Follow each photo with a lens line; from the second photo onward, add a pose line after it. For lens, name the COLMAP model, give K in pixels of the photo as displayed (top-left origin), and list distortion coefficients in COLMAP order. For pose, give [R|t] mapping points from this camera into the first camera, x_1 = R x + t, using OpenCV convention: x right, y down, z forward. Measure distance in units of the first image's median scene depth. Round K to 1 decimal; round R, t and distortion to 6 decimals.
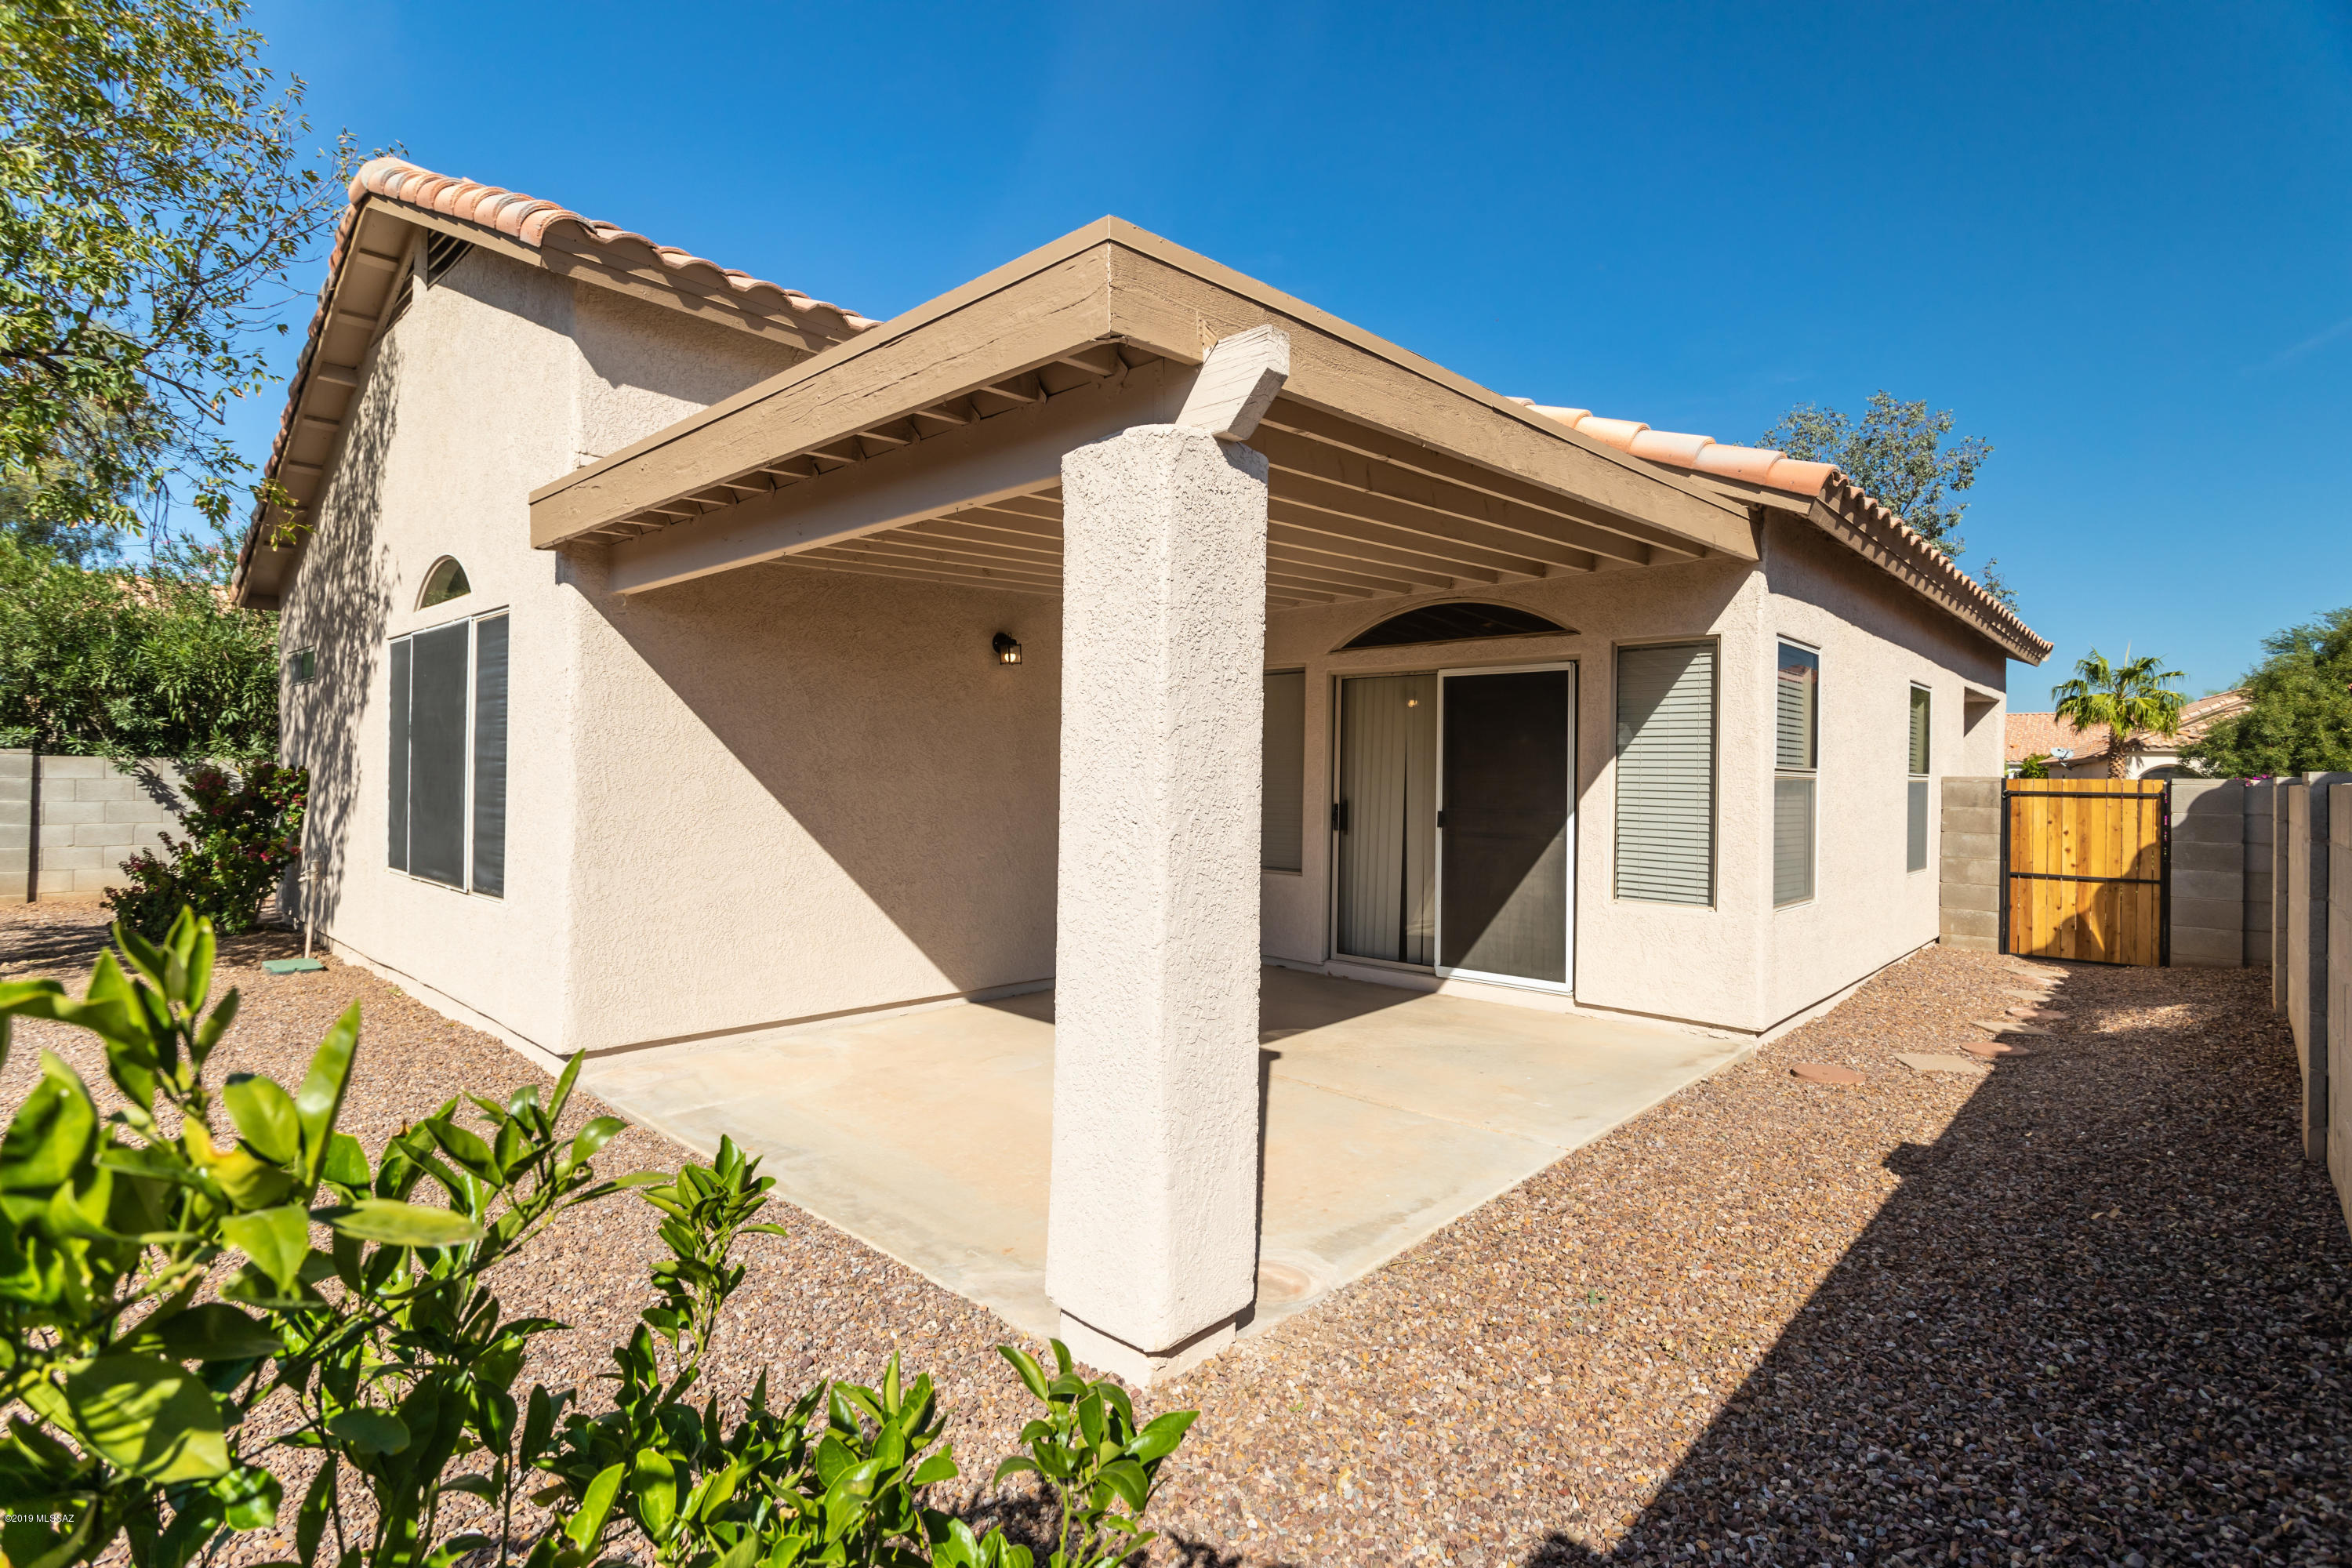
lens RADIAL K [[1107.1, 0, 1179.2], [0, 1107.1, 775.2], [0, 0, 1]] dist [-0.002612, 0.005241]
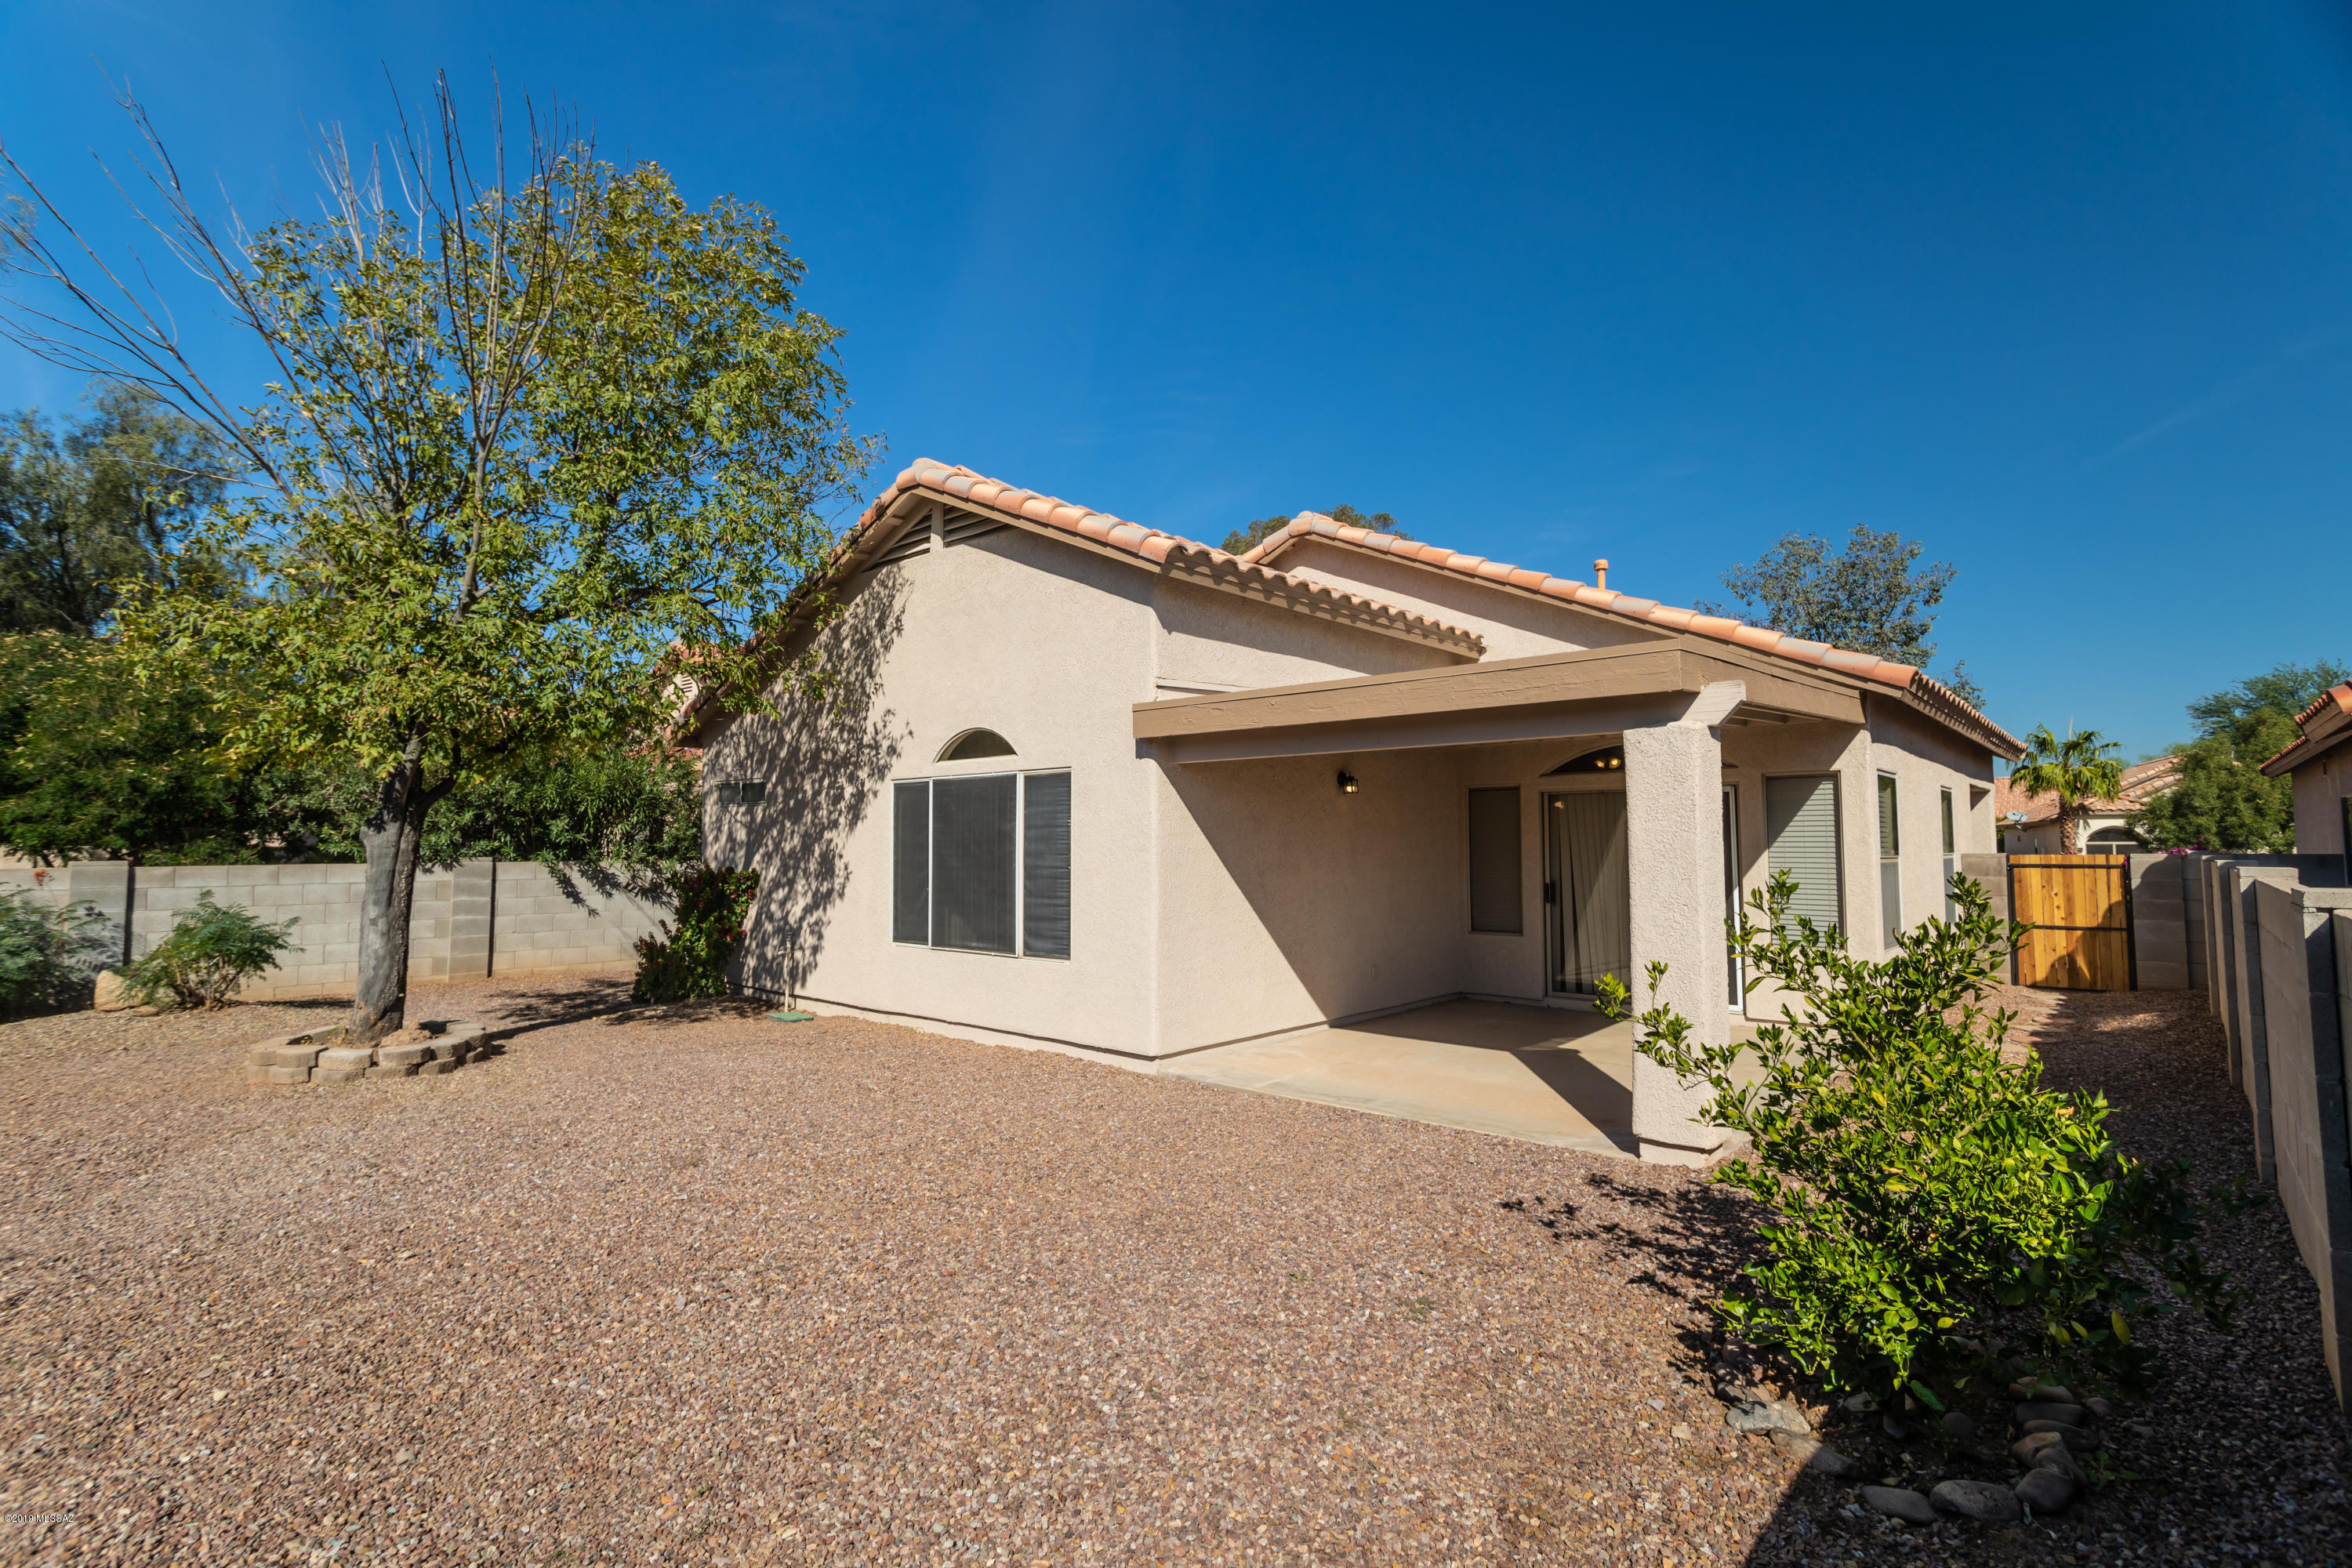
lens RADIAL K [[1107.1, 0, 1164.4], [0, 1107.1, 783.9], [0, 0, 1]] dist [-0.002612, 0.005241]
pose [[0.999563, -0.016455, 0.024550, -0.334010], [0.017811, 0.998268, -0.056071, -0.027135], [-0.023584, 0.056483, 0.998125, -0.349176]]
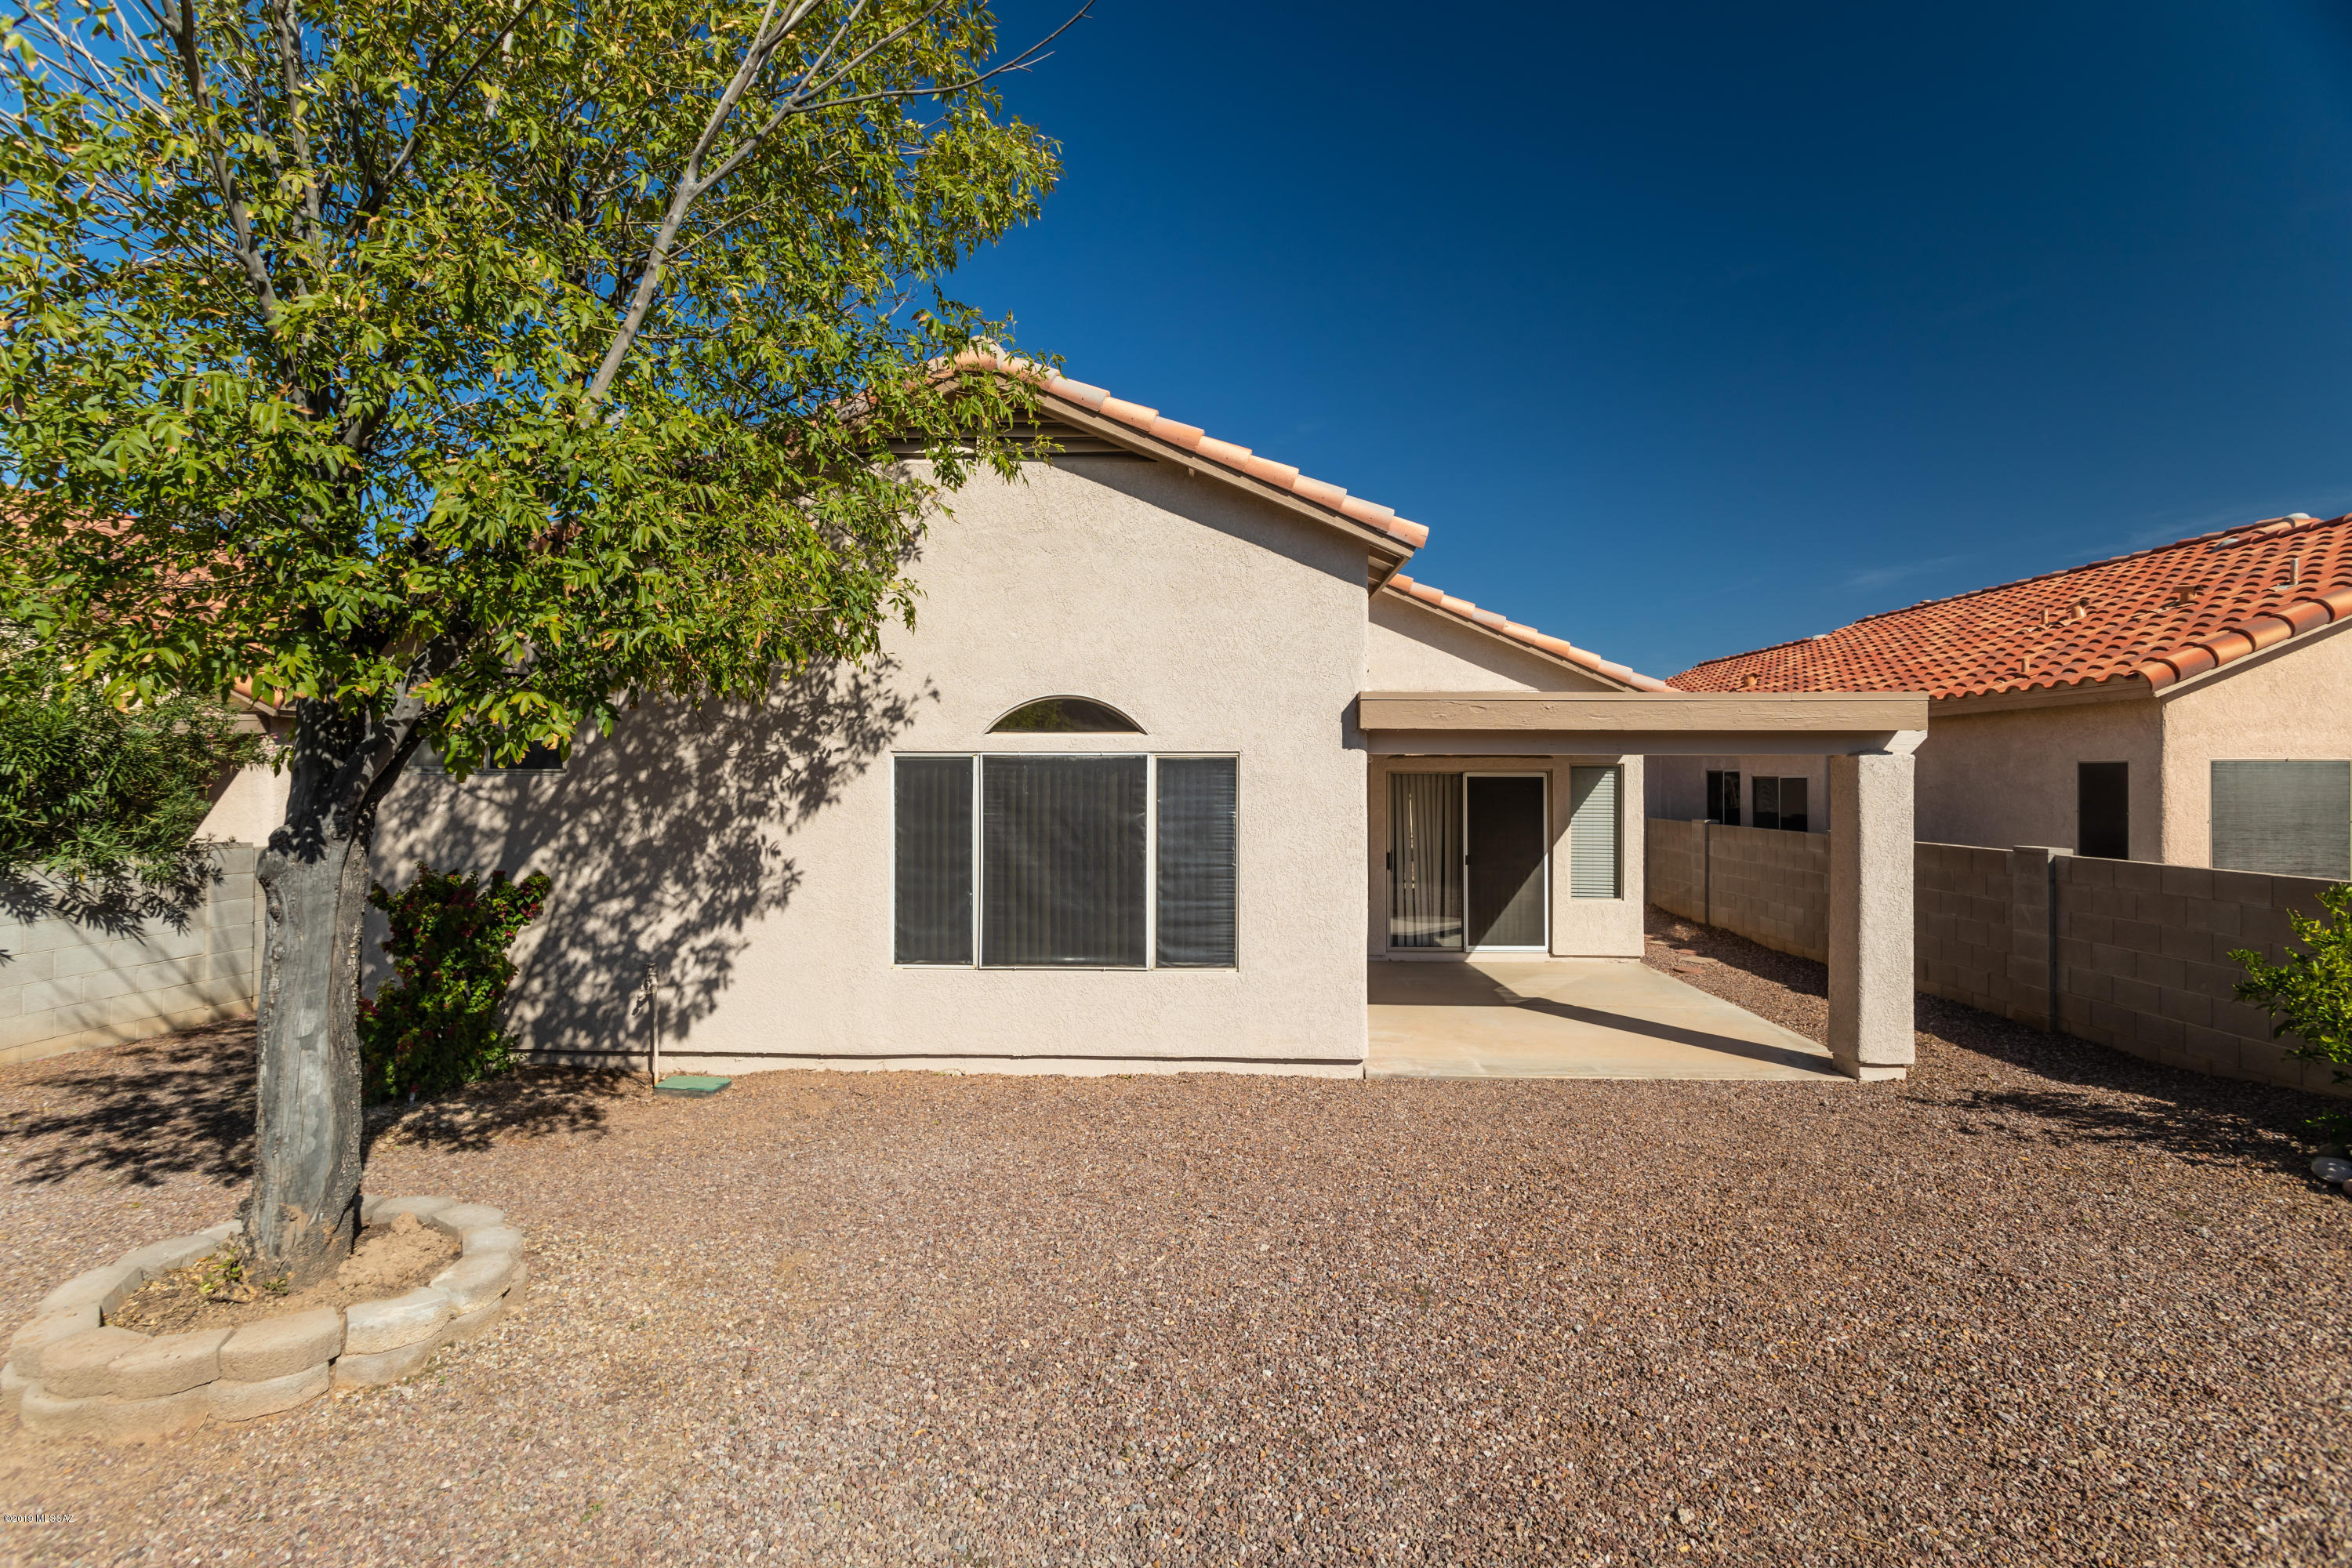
lens RADIAL K [[1107.1, 0, 1184.5], [0, 1107.1, 779.6], [0, 0, 1]] dist [-0.002612, 0.005241]
pose [[0.746932, -0.013709, 0.664759, -1.016091], [0.009227, 0.999905, 0.010253, -0.087673], [-0.664836, -0.001525, 0.746987, 0.010423]]
